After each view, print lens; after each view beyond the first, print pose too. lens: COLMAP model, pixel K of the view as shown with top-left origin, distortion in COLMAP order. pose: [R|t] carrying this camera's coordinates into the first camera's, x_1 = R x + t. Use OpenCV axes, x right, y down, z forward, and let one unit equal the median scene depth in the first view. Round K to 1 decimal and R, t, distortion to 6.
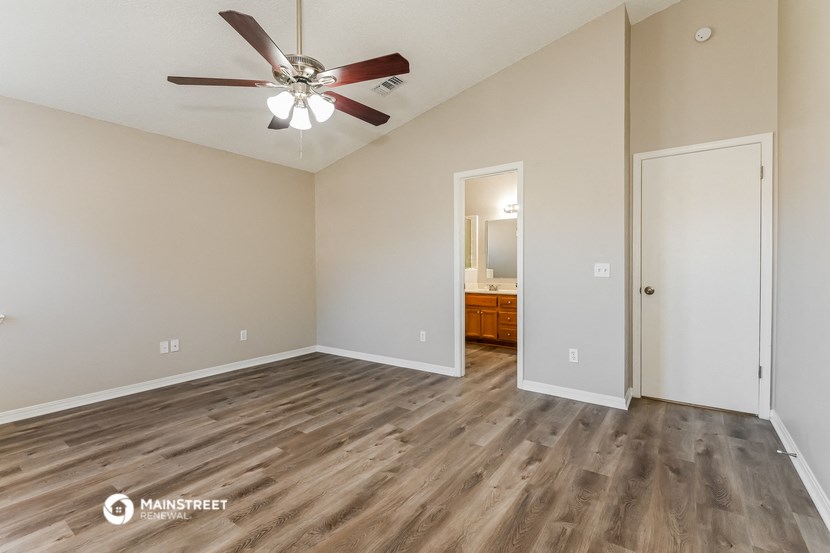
lens RADIAL K [[390.4, 0, 407.6], [0, 390.4, 269.1], [0, 0, 1]] dist [-0.003761, -0.001417]
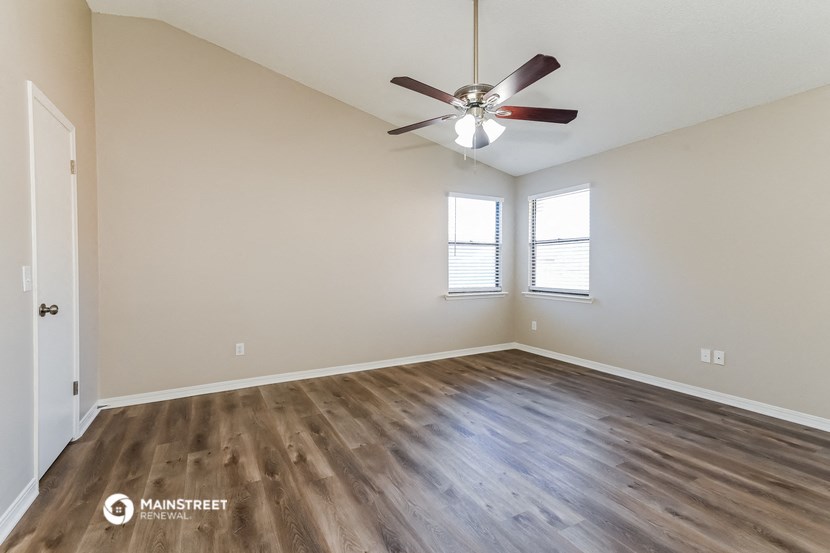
lens RADIAL K [[390.4, 0, 407.6], [0, 390.4, 269.1], [0, 0, 1]] dist [-0.003761, -0.001417]
pose [[-0.461536, 0.009885, -0.887066, 0.579843], [-0.005947, 0.999881, 0.014236, -0.008138], [0.887102, 0.011846, -0.461422, 0.955078]]
